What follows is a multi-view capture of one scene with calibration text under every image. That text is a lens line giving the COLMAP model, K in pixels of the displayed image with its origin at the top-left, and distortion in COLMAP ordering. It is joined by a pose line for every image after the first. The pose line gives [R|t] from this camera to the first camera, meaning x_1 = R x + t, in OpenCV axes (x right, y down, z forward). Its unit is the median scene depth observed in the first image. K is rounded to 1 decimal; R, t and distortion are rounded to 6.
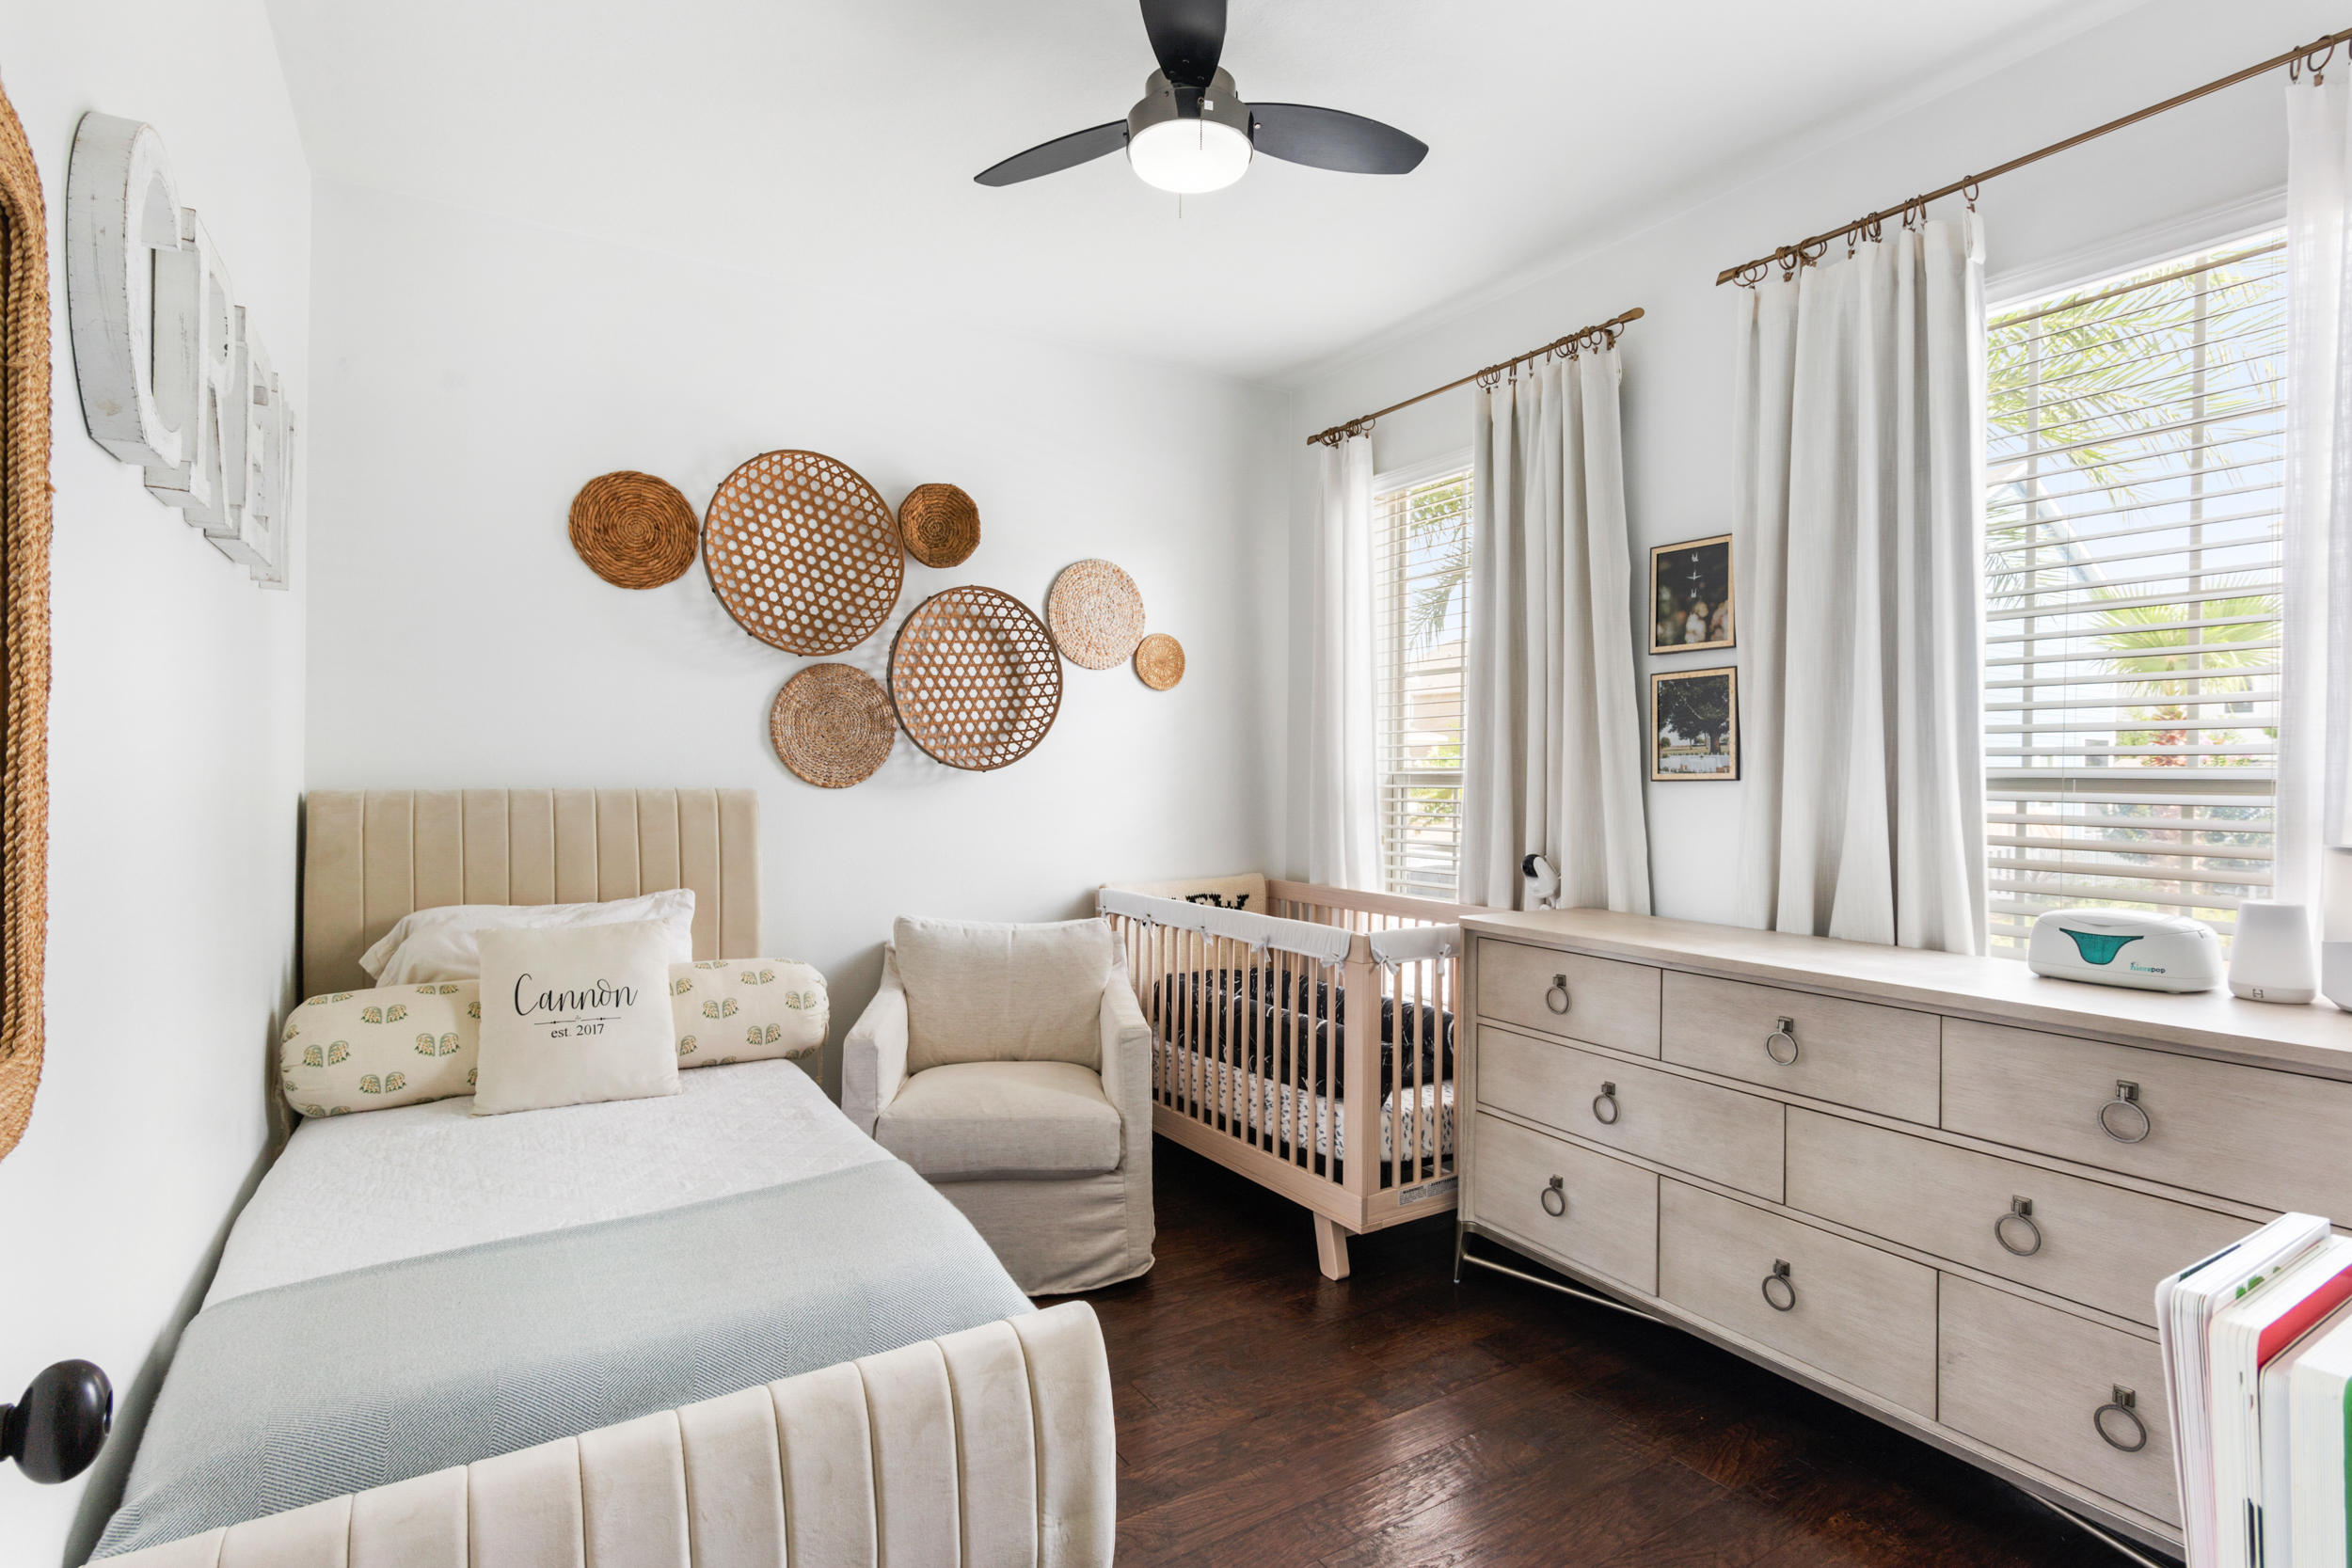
lens RADIAL K [[1147.7, 0, 1175.4], [0, 1147.7, 781.3], [0, 0, 1]] dist [0.003879, -0.000928]
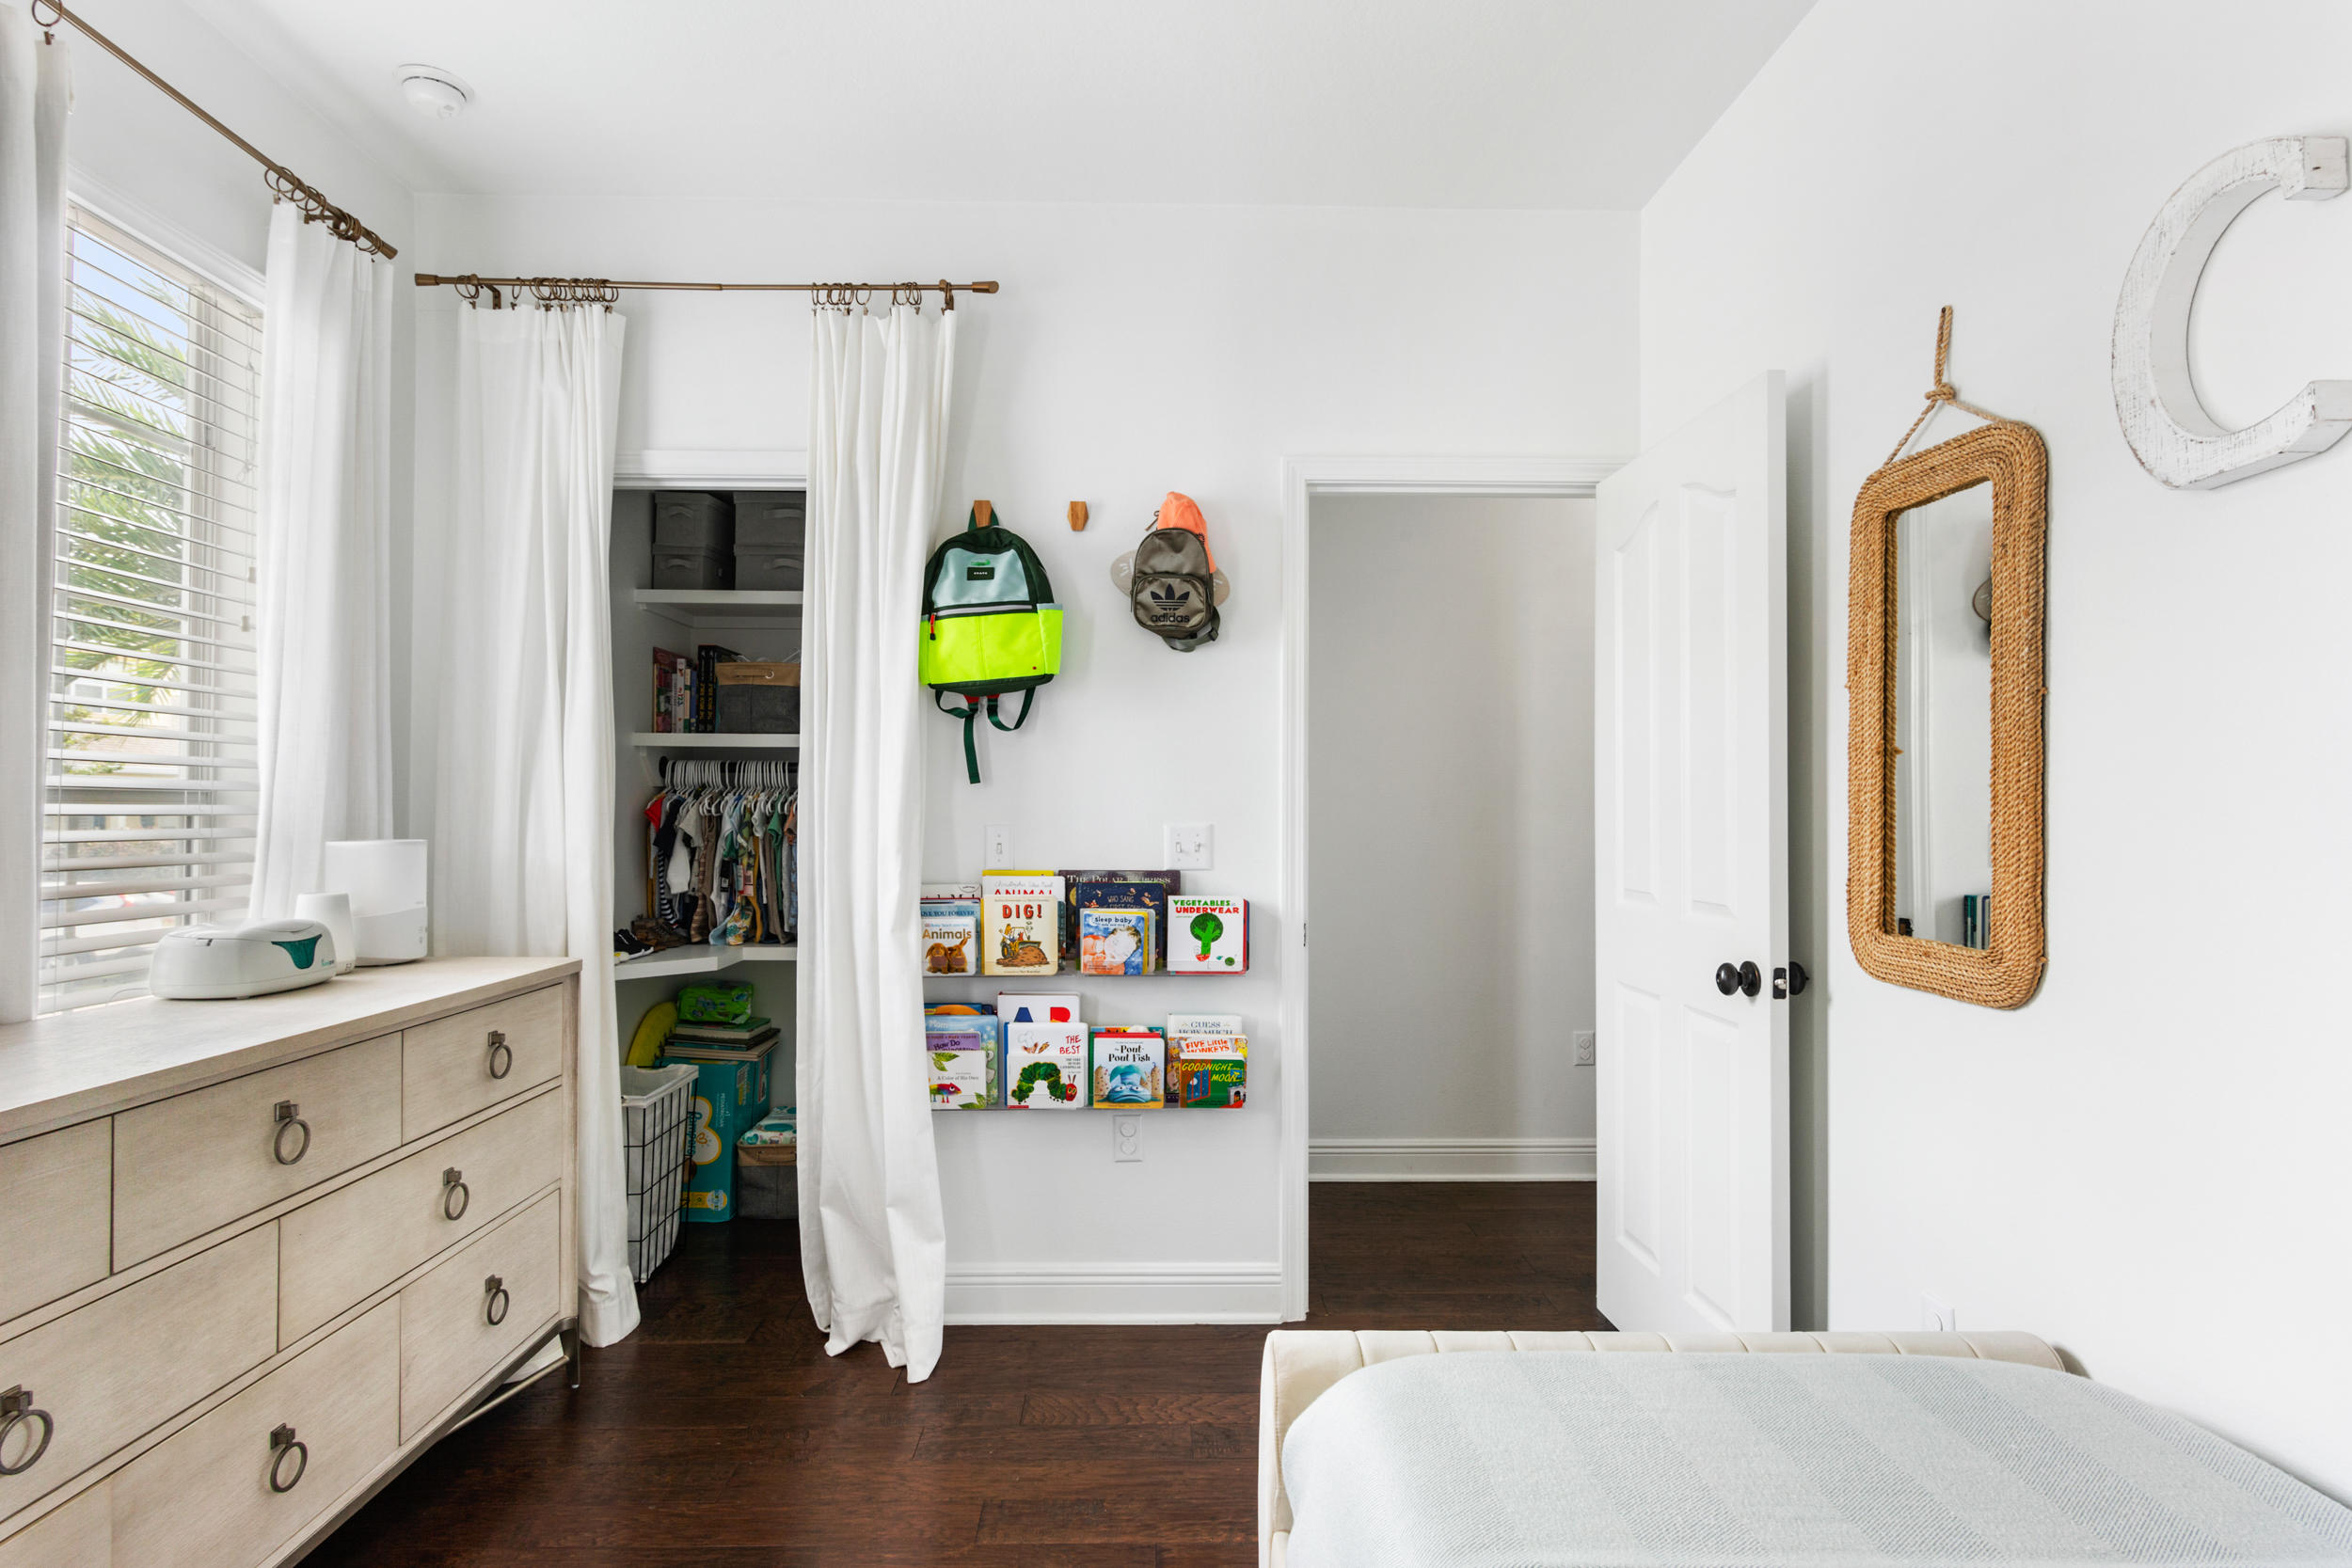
lens RADIAL K [[1147.7, 0, 1172.4], [0, 1147.7, 790.1], [0, 0, 1]] dist [0.003879, -0.000928]
pose [[-0.855951, -0.001585, 0.517054, -0.374134], [-0.004943, 0.999975, -0.005118, 0.000059], [-0.517033, -0.006937, -0.855937, 1.386539]]
